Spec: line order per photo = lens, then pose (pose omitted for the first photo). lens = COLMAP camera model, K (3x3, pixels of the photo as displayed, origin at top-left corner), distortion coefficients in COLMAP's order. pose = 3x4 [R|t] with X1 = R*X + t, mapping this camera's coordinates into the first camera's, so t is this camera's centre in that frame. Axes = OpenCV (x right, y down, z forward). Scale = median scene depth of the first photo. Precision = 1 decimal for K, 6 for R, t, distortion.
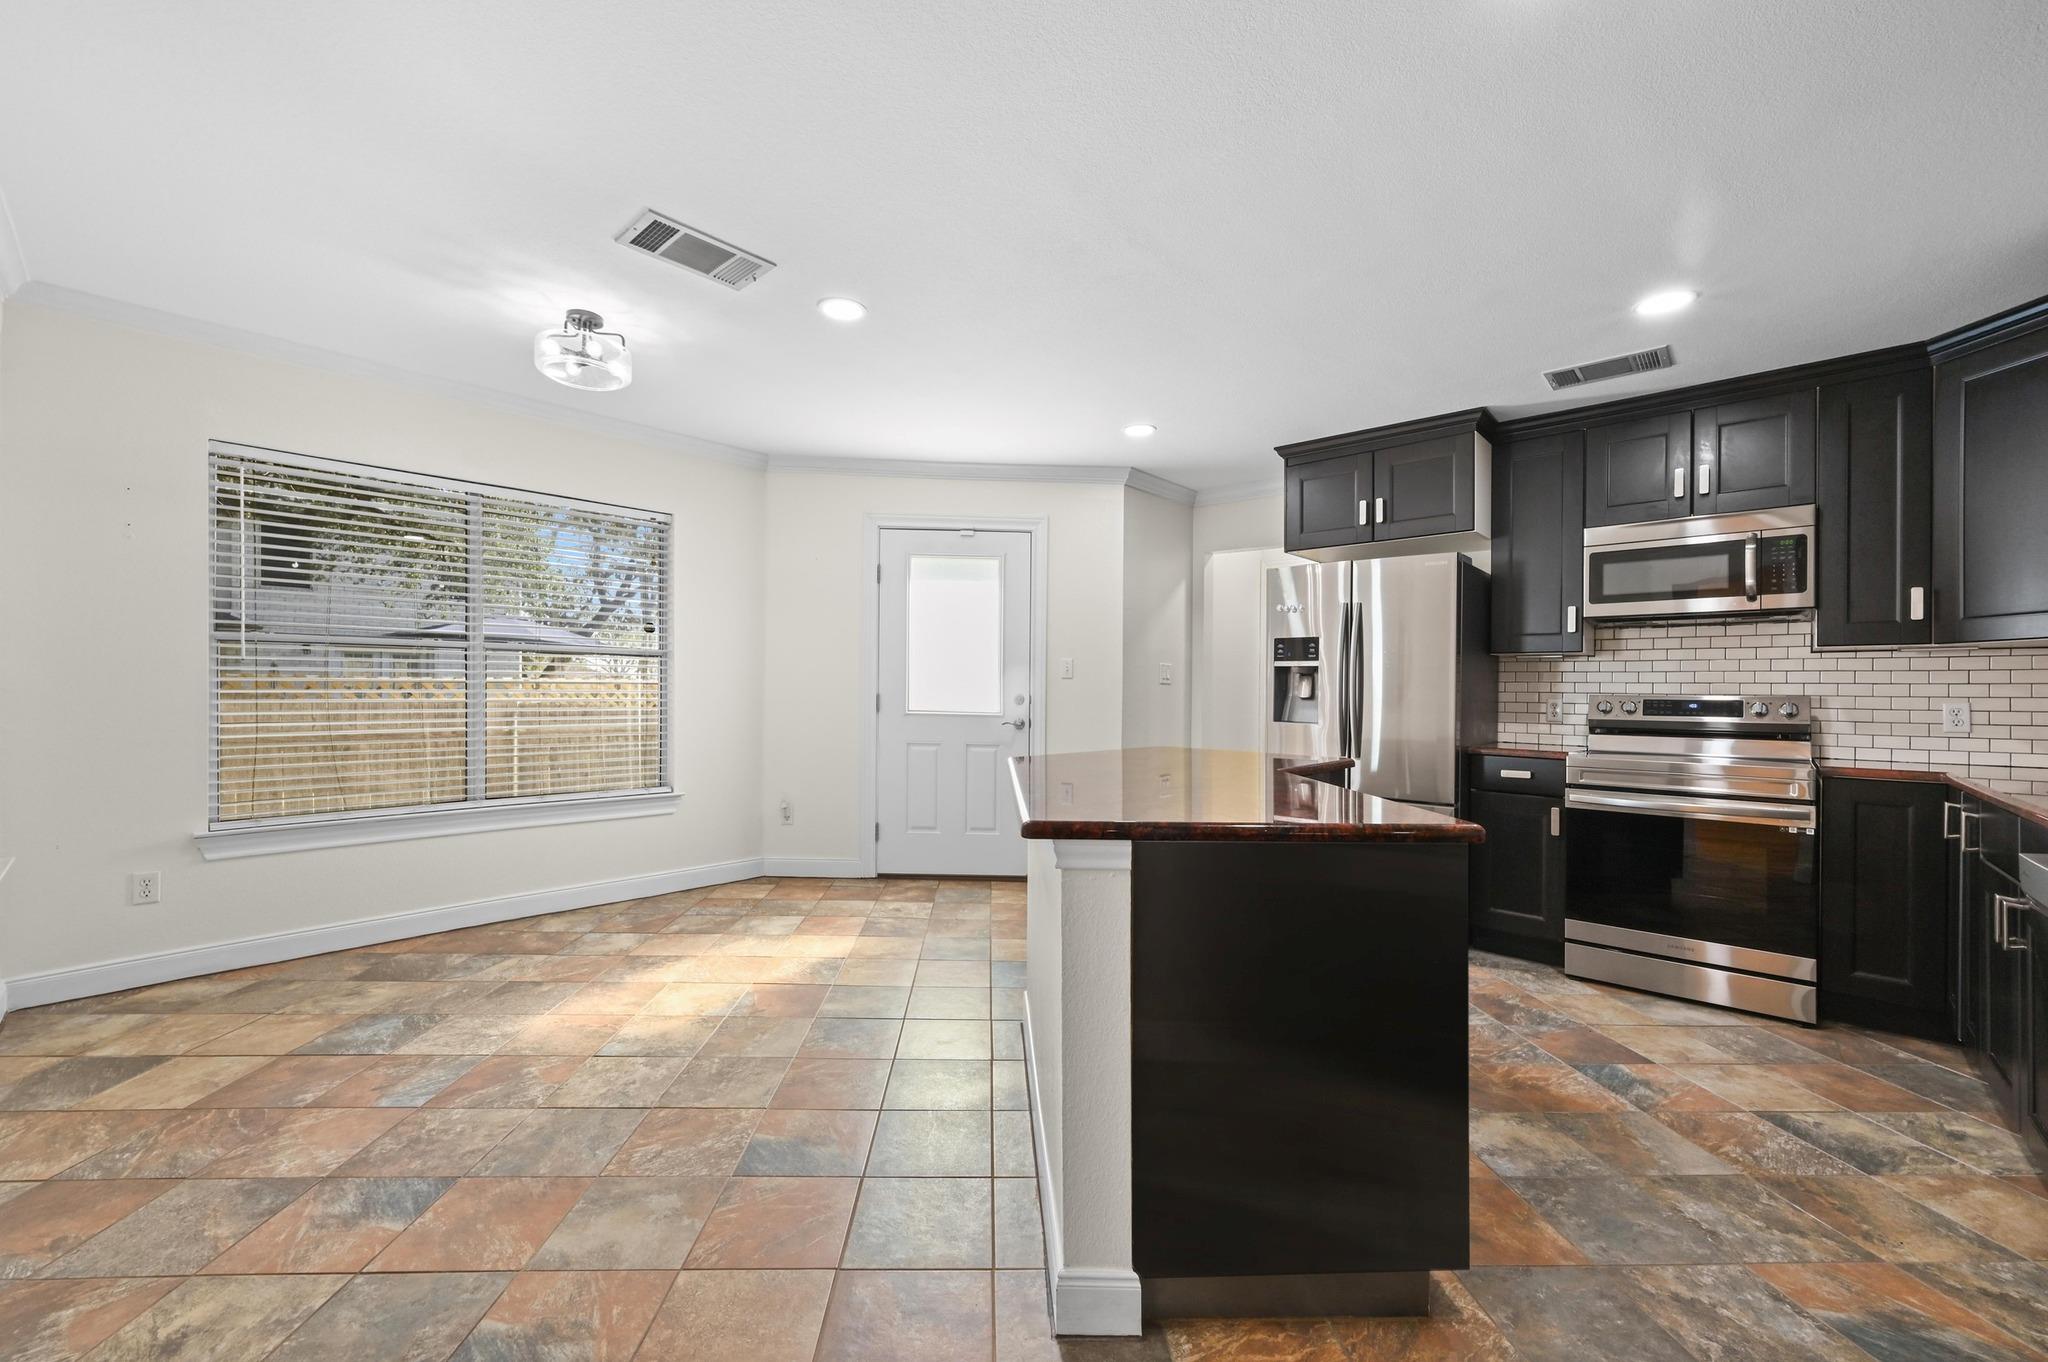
lens RADIAL K [[810.7, 0, 1047.2], [0, 810.7, 690.6], [0, 0, 1]] dist [0.003759, 0.001286]
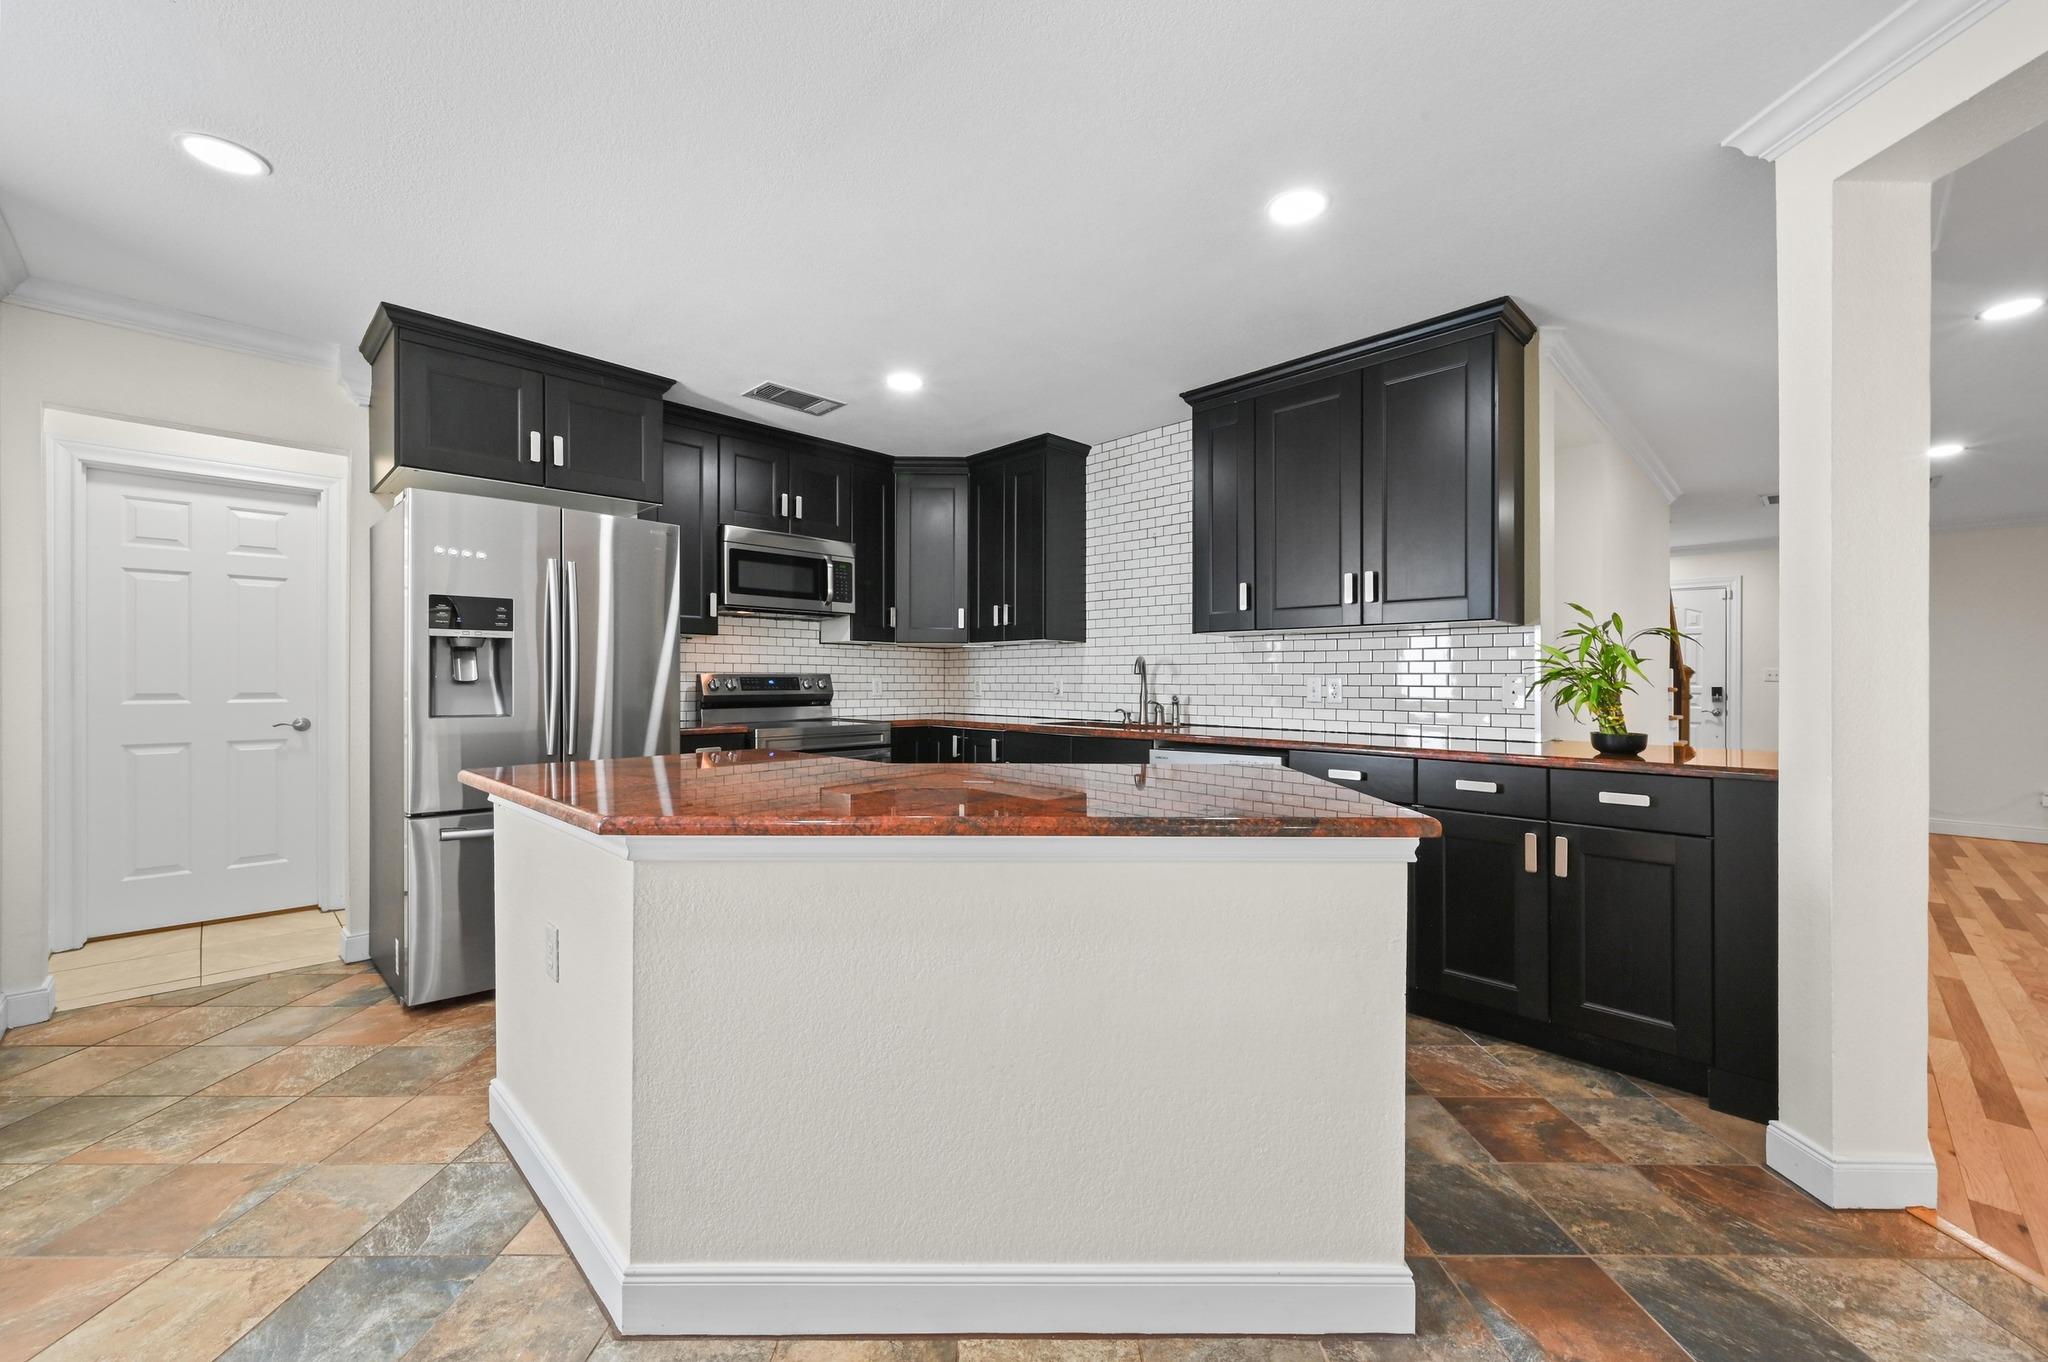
lens RADIAL K [[810.7, 0, 1010.4], [0, 810.7, 672.1], [0, 0, 1]] dist [0.003759, 0.001286]
pose [[0.072116, -0.007008, 0.997372, -0.444052], [-0.005710, 0.999956, 0.007439, -0.008803], [-0.997380, -0.006231, 0.072073, 0.563890]]
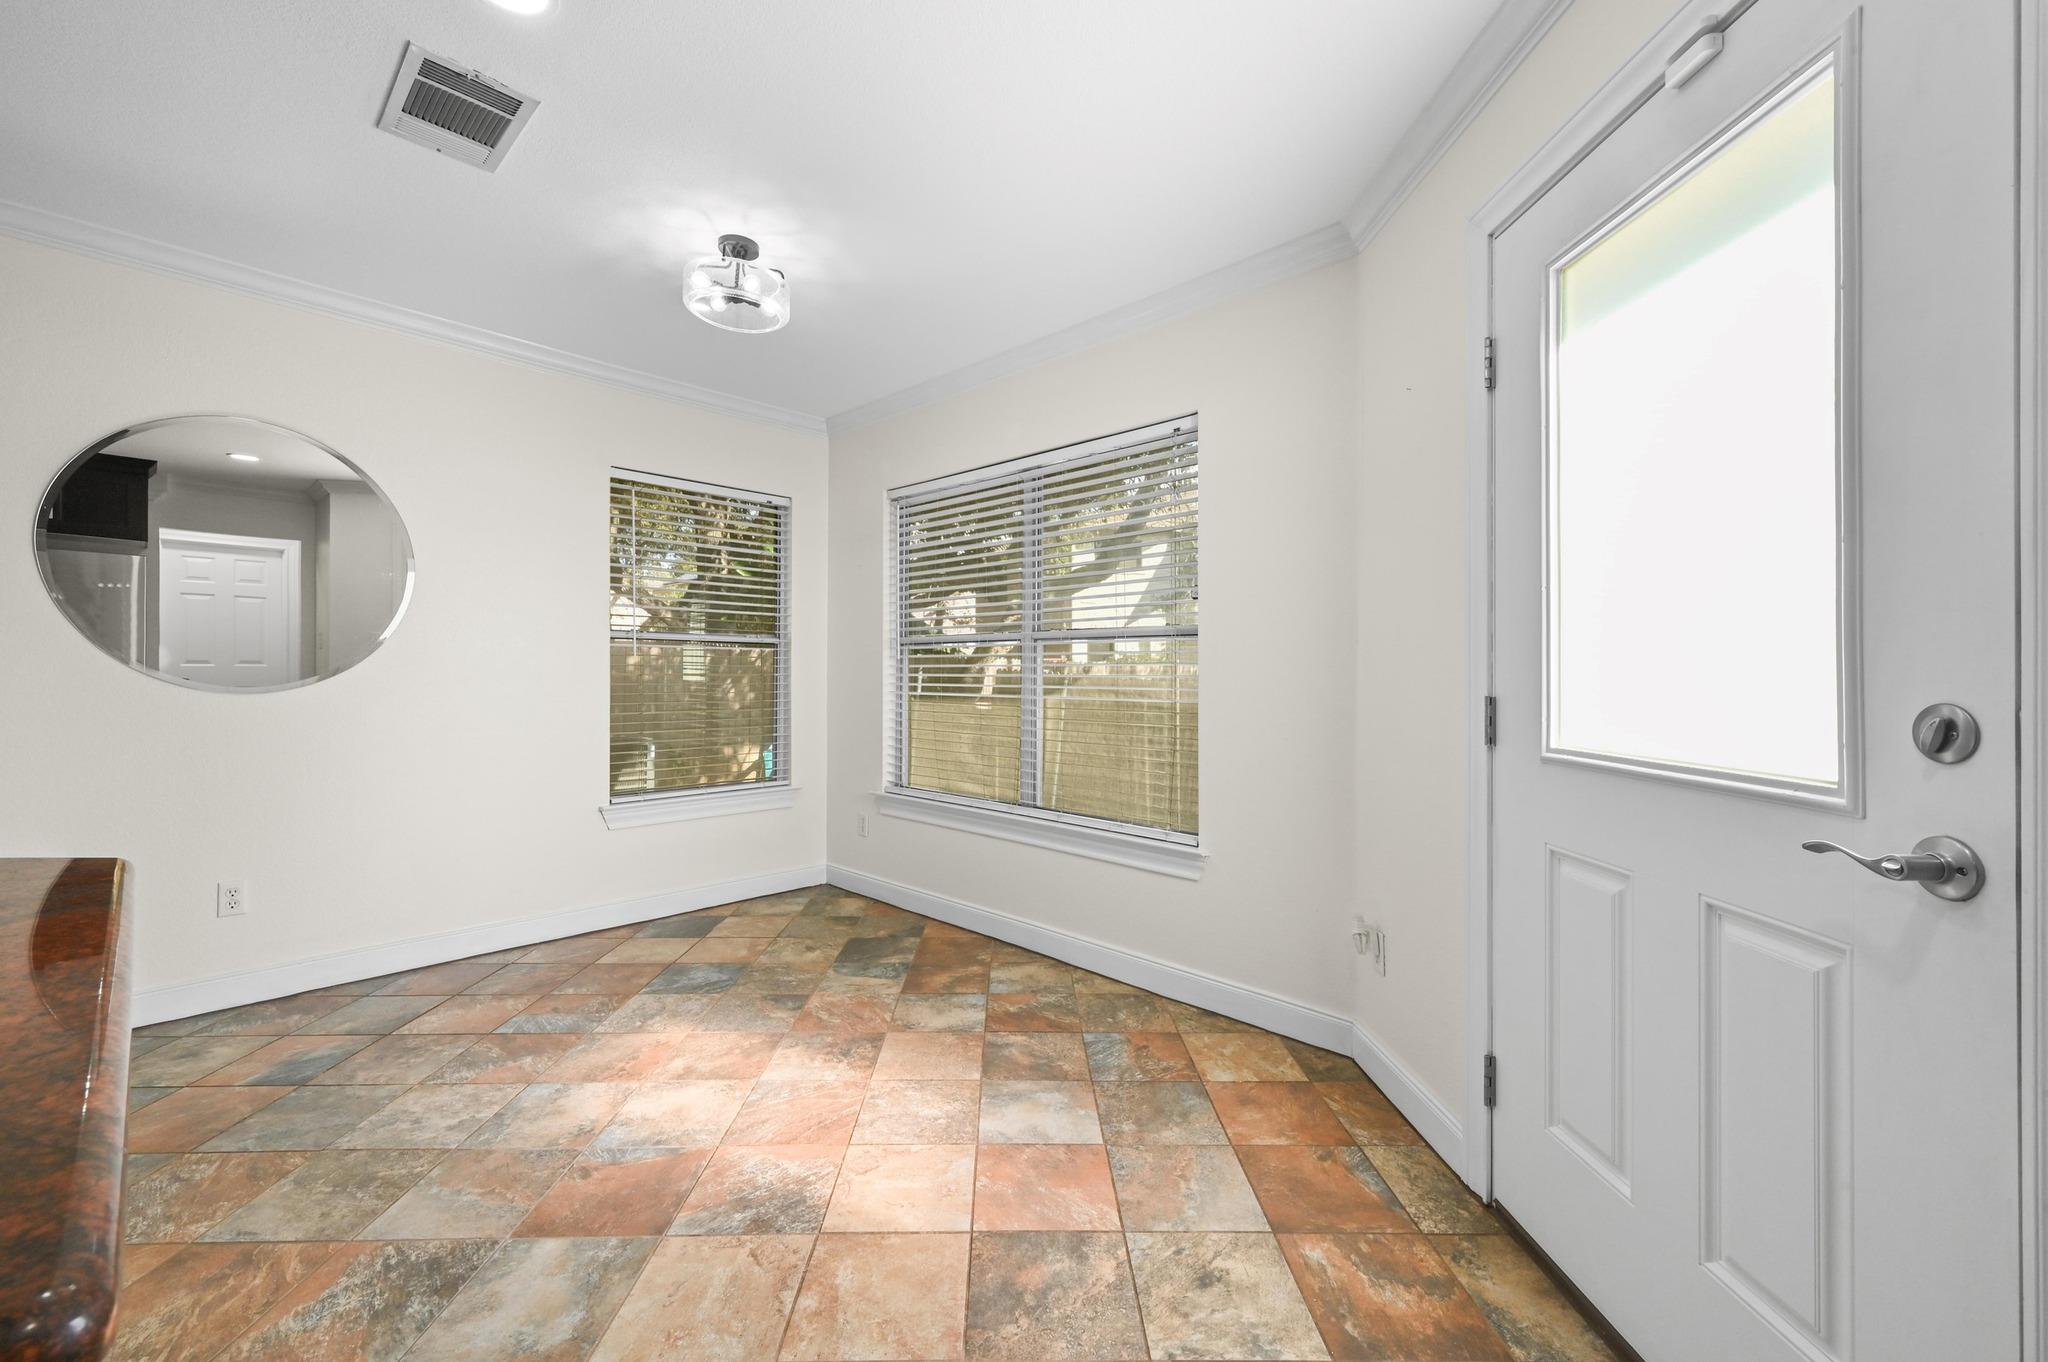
lens RADIAL K [[810.7, 0, 1029.6], [0, 810.7, 682.3], [0, 0, 1]] dist [0.003759, 0.001286]
pose [[-0.049864, -0.009971, -0.998706, 0.226876], [-0.009912, 0.999906, -0.009488, 0.004674], [0.998707, 0.009427, -0.049958, 1.120721]]
